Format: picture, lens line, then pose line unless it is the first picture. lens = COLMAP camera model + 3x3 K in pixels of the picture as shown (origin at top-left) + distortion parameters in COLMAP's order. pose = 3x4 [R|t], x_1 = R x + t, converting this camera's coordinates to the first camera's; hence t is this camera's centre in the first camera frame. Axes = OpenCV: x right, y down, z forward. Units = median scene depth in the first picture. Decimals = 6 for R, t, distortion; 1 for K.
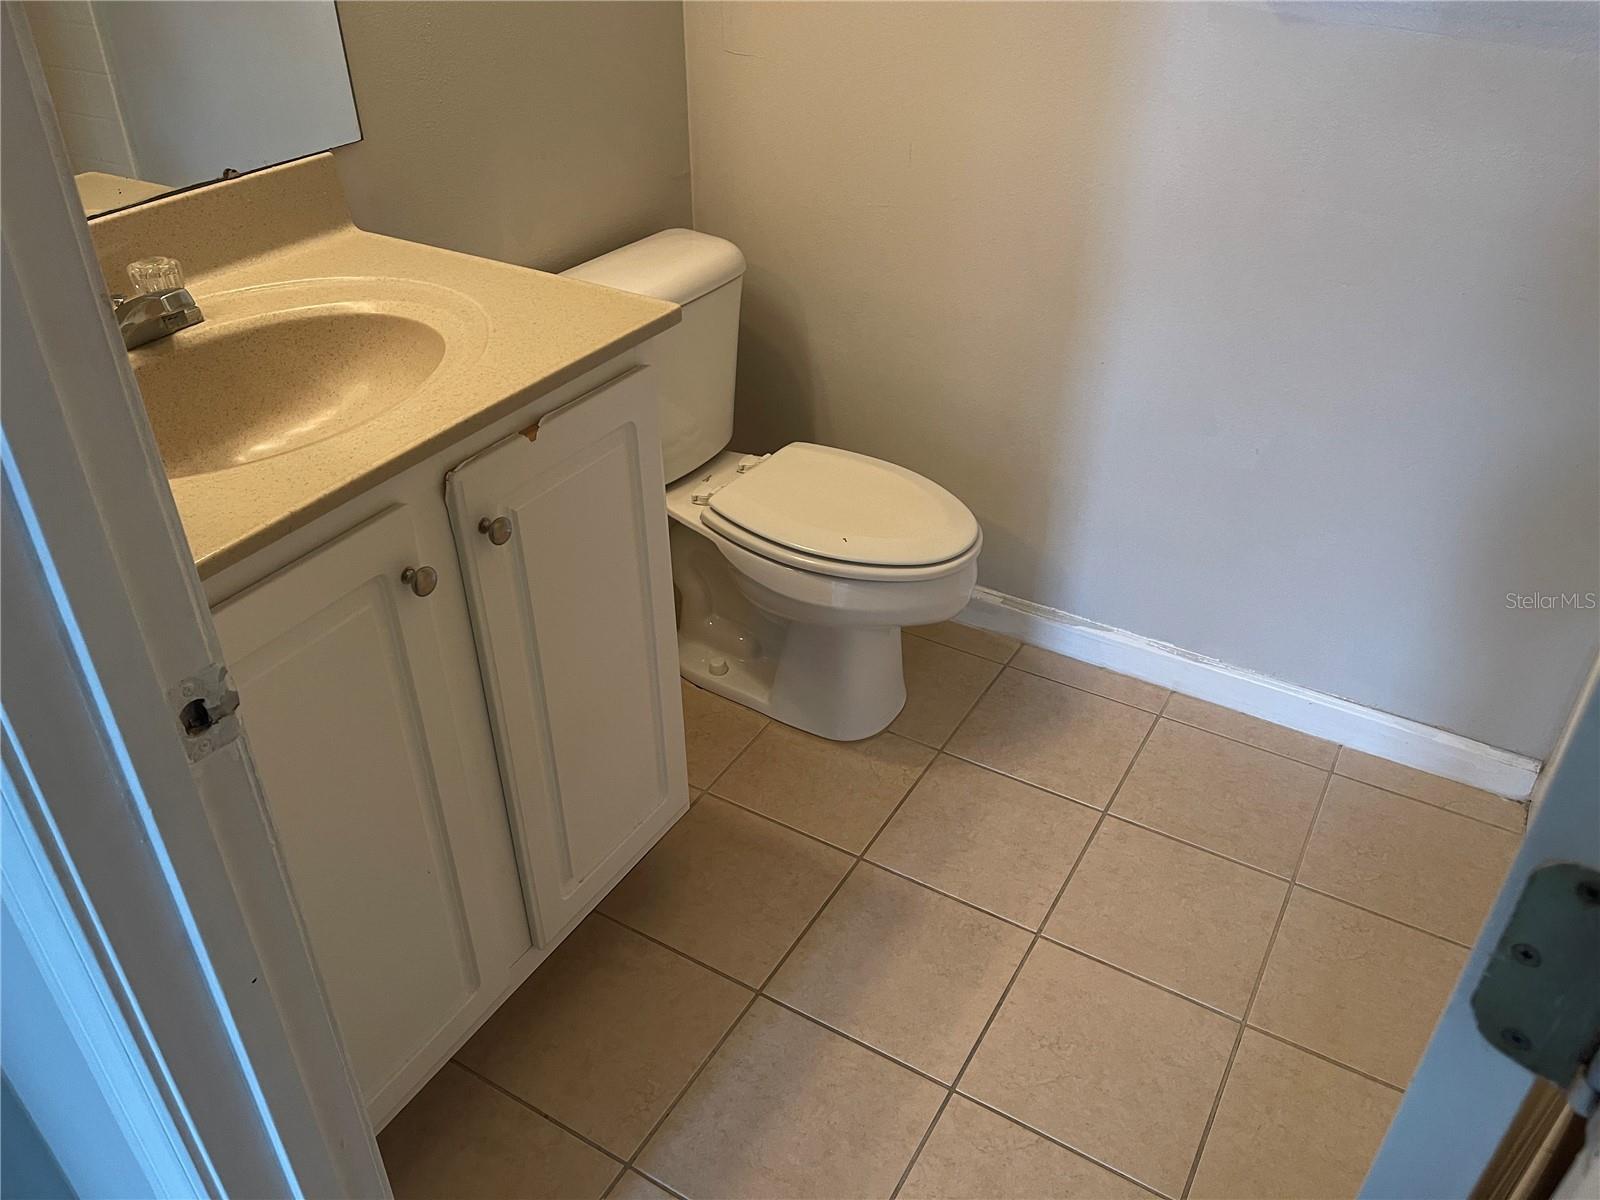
lens RADIAL K [[1206.9, 0, 800.0], [0, 1206.9, 600.0], [0, 0, 1]] dist [0.067880, -0.059840]
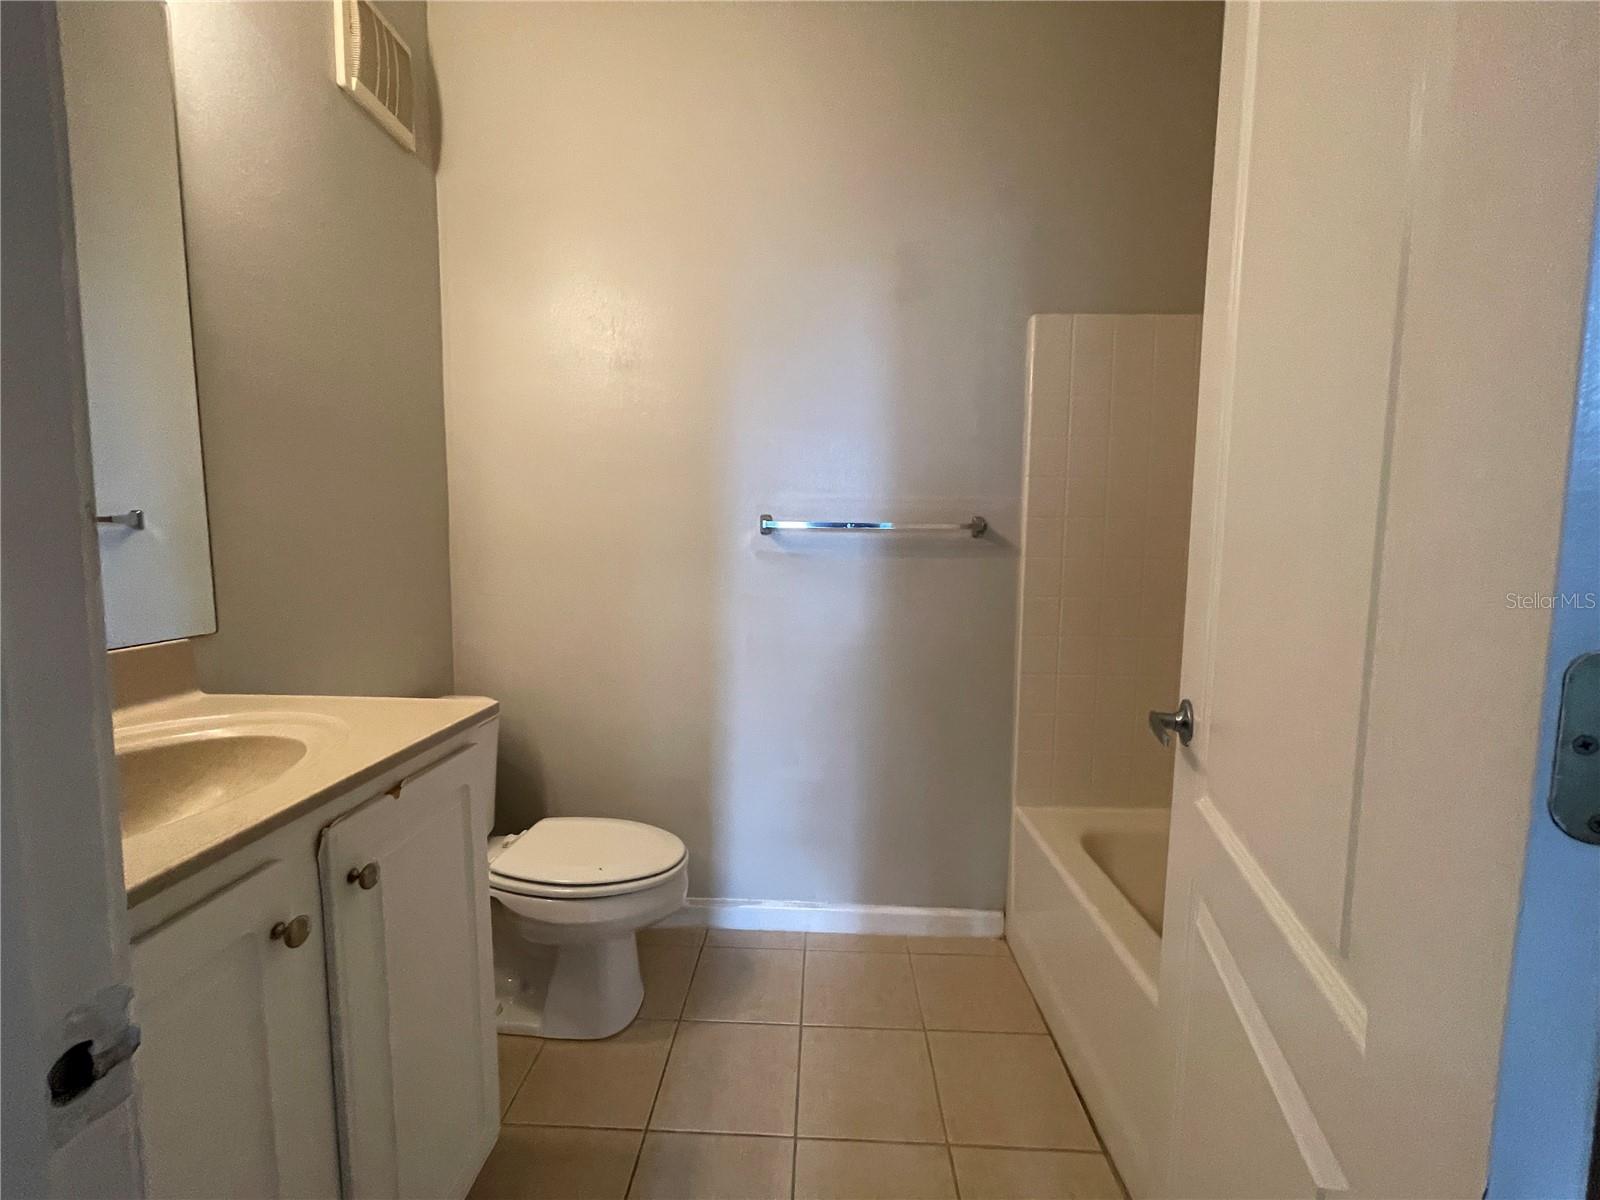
lens RADIAL K [[654.0, 0, 792.8], [0, 654.0, 598.8], [0, 0, 1]] dist [-0.028002, 0.026587]
pose [[0.885947, -0.041396, 0.461935, -0.141865], [0.254791, 0.875686, -0.410191, 0.060220], [-0.387529, 0.481104, 0.786359, 0.190765]]
